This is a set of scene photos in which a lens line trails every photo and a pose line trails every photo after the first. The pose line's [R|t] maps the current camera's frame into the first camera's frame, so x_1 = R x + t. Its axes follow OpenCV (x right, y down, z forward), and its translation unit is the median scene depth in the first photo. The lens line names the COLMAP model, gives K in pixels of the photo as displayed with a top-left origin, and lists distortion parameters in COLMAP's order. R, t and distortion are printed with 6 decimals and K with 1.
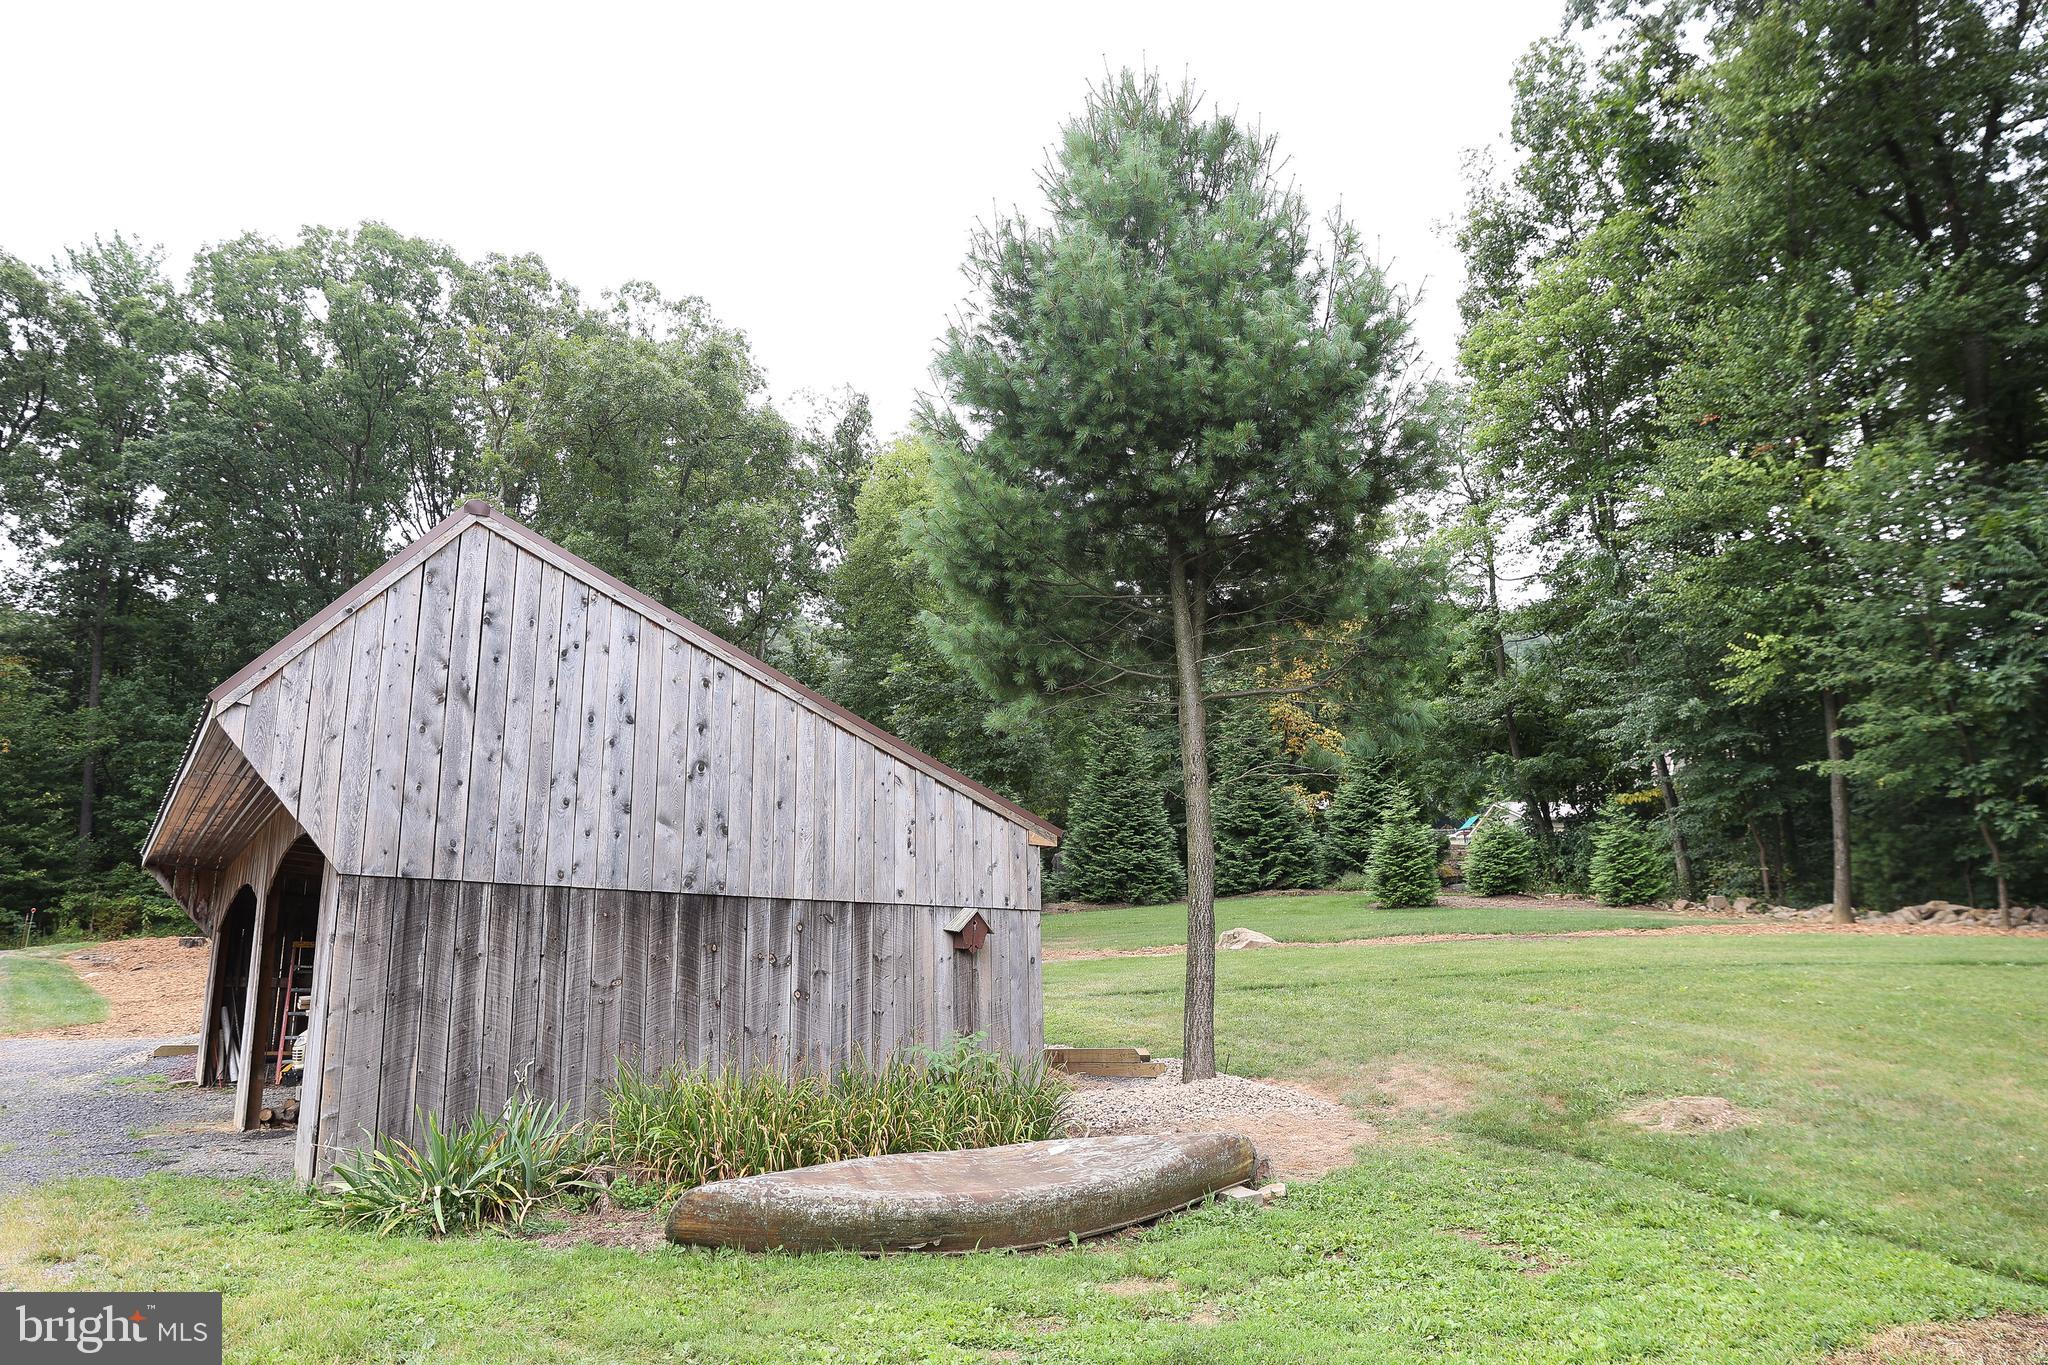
lens RADIAL K [[1491.3, 0, 1024.0], [0, 1491.3, 682.5], [0, 0, 1]] dist [-0.013551, 0.000019]
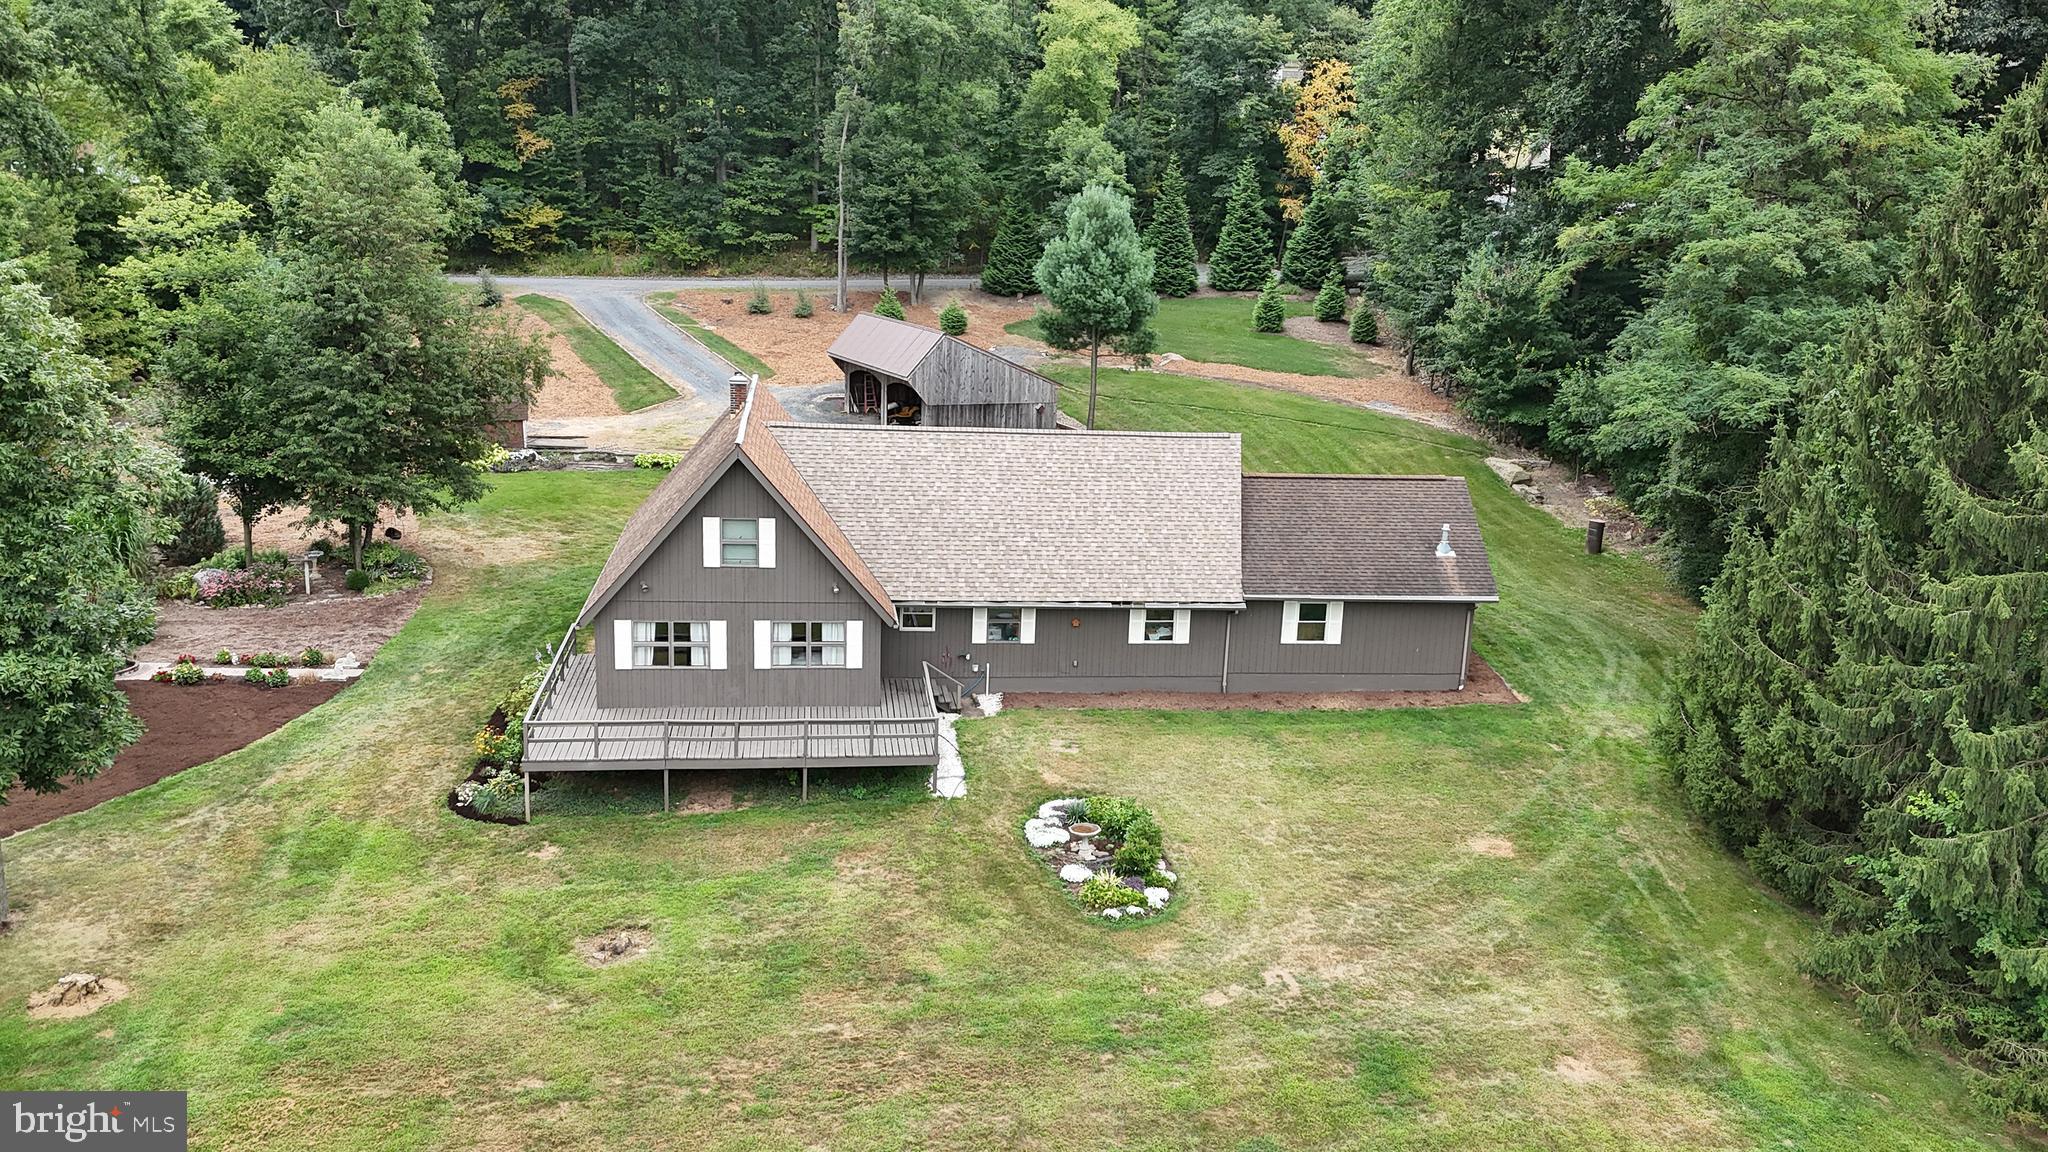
lens RADIAL K [[1567.7, 0, 1024.0], [0, 1567.7, 576.0], [0, 0, 1]] dist [0.033282, -0.000783]
pose [[0.990938, 0.081695, -0.106616, 0.174728], [-0.025456, 0.893606, 0.448131, -0.571968], [0.131883, -0.441356, 0.887588, -1.319304]]
